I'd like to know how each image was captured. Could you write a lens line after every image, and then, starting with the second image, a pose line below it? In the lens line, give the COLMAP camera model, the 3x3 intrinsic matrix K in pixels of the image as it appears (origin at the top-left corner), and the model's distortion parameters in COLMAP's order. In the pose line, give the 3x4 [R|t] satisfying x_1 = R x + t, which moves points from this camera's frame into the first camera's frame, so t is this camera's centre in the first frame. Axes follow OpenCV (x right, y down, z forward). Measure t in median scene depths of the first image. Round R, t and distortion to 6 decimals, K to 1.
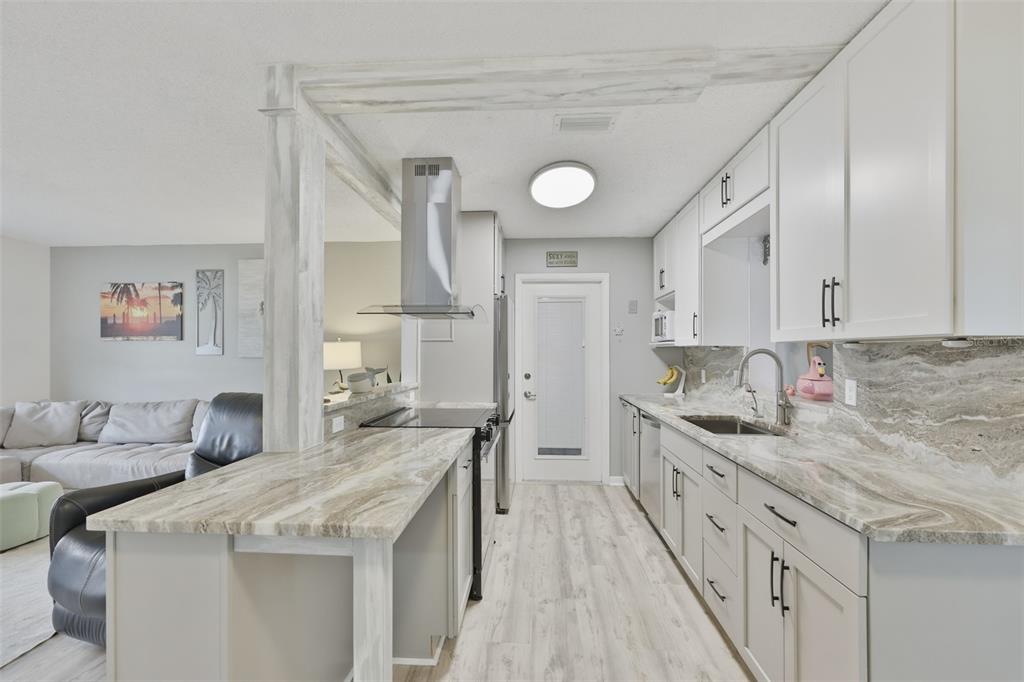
lens RADIAL K [[441.5, 0, 505.3], [0, 441.5, 351.0], [0, 0, 1]] dist [-0.000658, -0.000289]
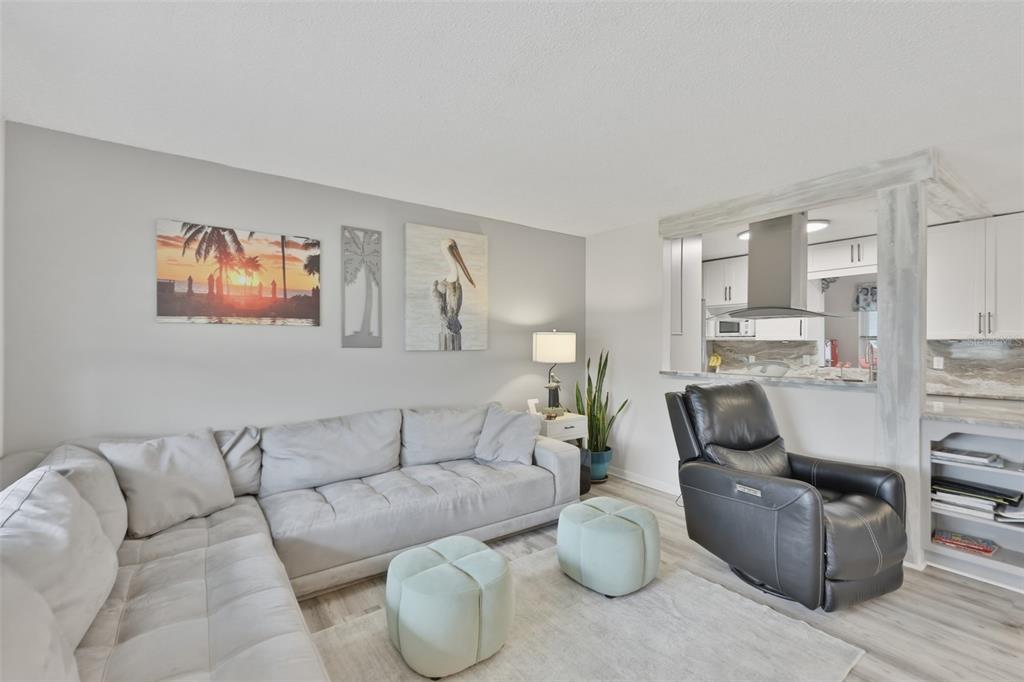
lens RADIAL K [[441.5, 0, 516.0], [0, 441.5, 347.6], [0, 0, 1]] dist [-0.000658, -0.000289]
pose [[0.764861, -0.003963, 0.644184, -2.608734], [-0.003112, 0.999947, 0.009846, 0.003923], [-0.644188, -0.009536, 0.764808, 0.800595]]
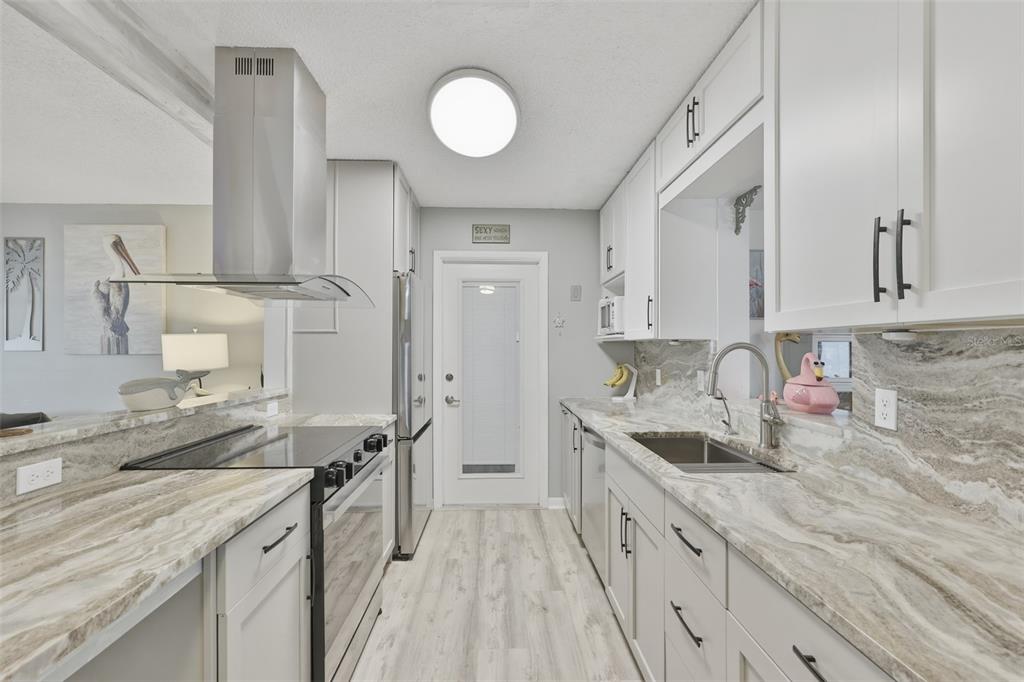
lens RADIAL K [[441.5, 0, 504.4], [0, 441.5, 346.4], [0, 0, 1]] dist [-0.000658, -0.000289]
pose [[0.995207, 0.000790, 0.097788, 0.191797], [-0.000673, 0.999999, -0.001238, 0.004004], [-0.097789, 0.001166, 0.995206, 0.485047]]
